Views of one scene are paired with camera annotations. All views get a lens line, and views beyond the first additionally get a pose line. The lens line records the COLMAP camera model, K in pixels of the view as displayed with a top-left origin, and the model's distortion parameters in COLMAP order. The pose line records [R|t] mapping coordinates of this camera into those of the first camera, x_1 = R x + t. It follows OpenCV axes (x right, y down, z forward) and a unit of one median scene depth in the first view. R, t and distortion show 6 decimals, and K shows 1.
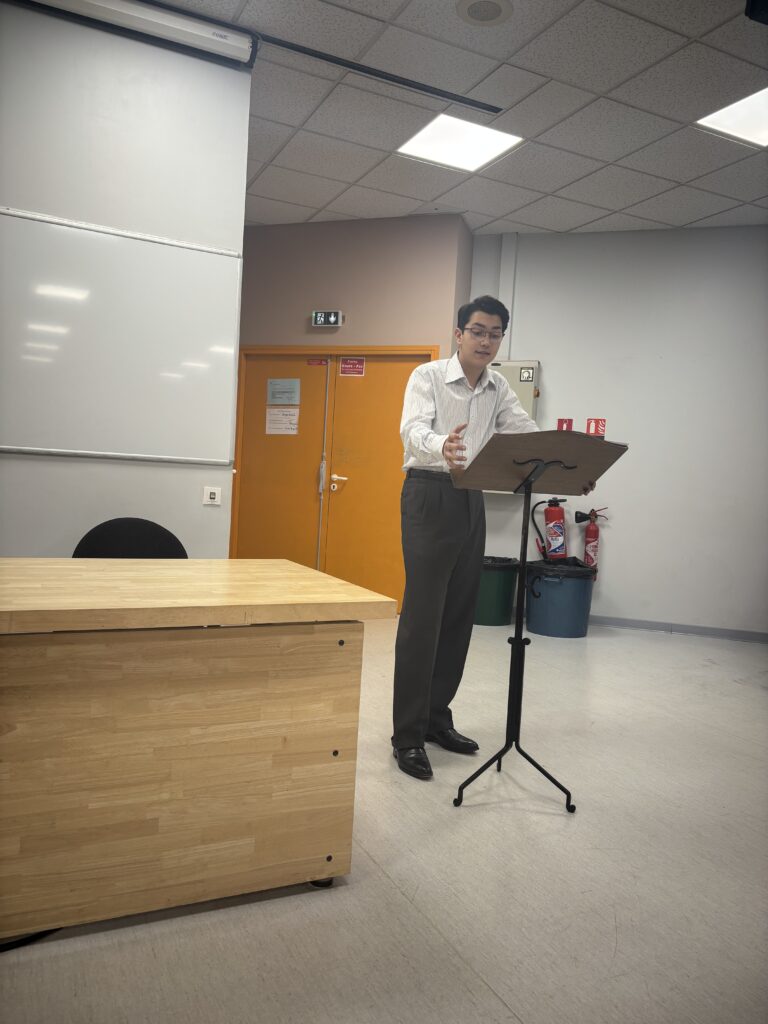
lens RADIAL K [[764.4, 0, 379.3], [0, 764.4, 521.7], [0, 0, 1]] dist [0.023728, -0.039727]
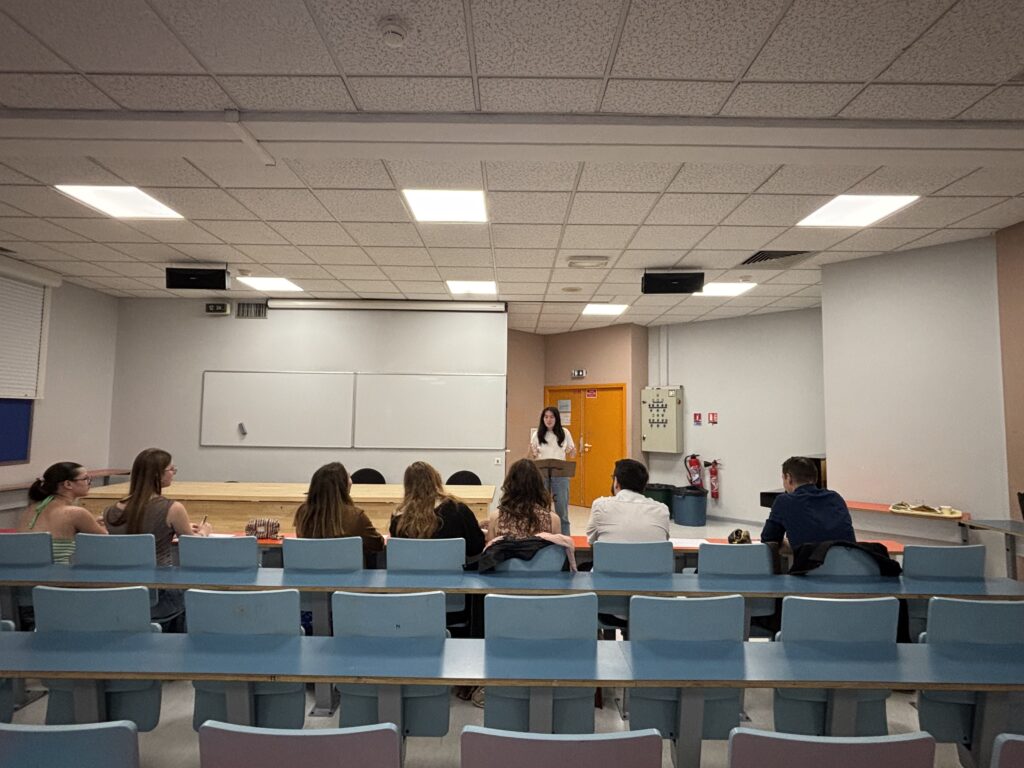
lens RADIAL K [[507.5, 0, 507.1], [0, 507.5, 384.4], [0, 0, 1]] dist [-0.000761, -0.000194]
pose [[0.899162, -0.069947, -0.431990, 0.587082], [0.012591, 0.990870, -0.134234, -0.061841], [0.437435, 0.115259, 0.891833, -0.611934]]
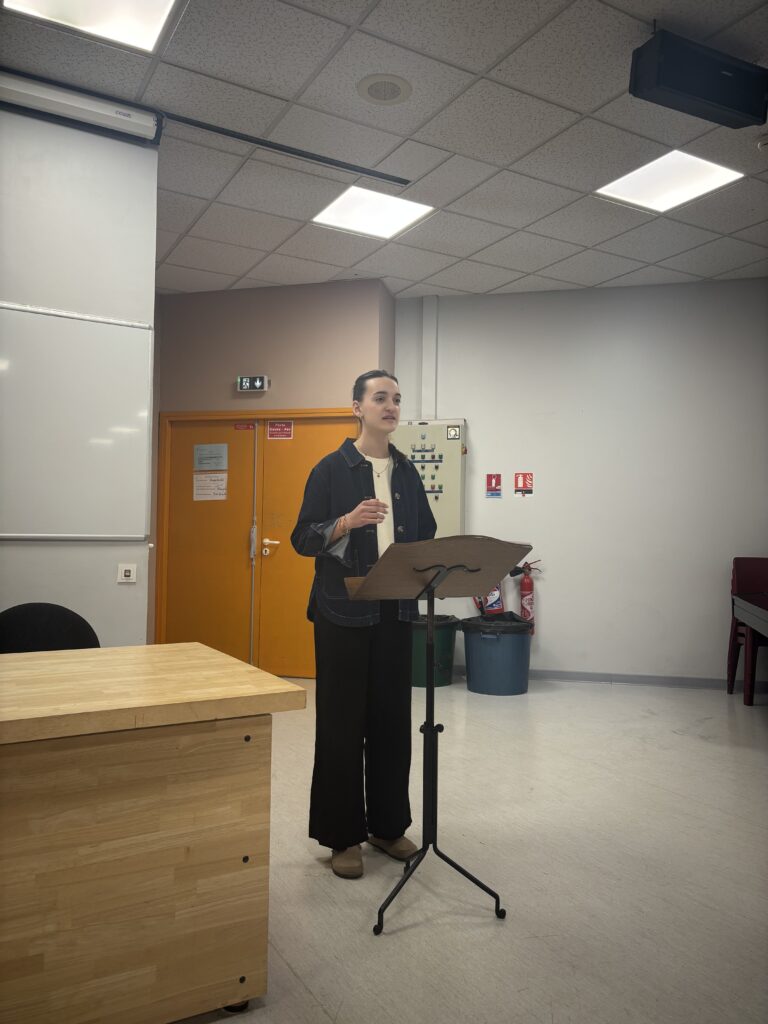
lens RADIAL K [[764.4, 0, 382.9], [0, 764.4, 512.8], [0, 0, 1]] dist [0.023728, -0.039727]
pose [[0.996252, -0.041665, 0.075805, 0.028593], [0.047626, 0.995768, -0.078604, -0.017570], [-0.072209, 0.081920, 0.994020, 0.018647]]
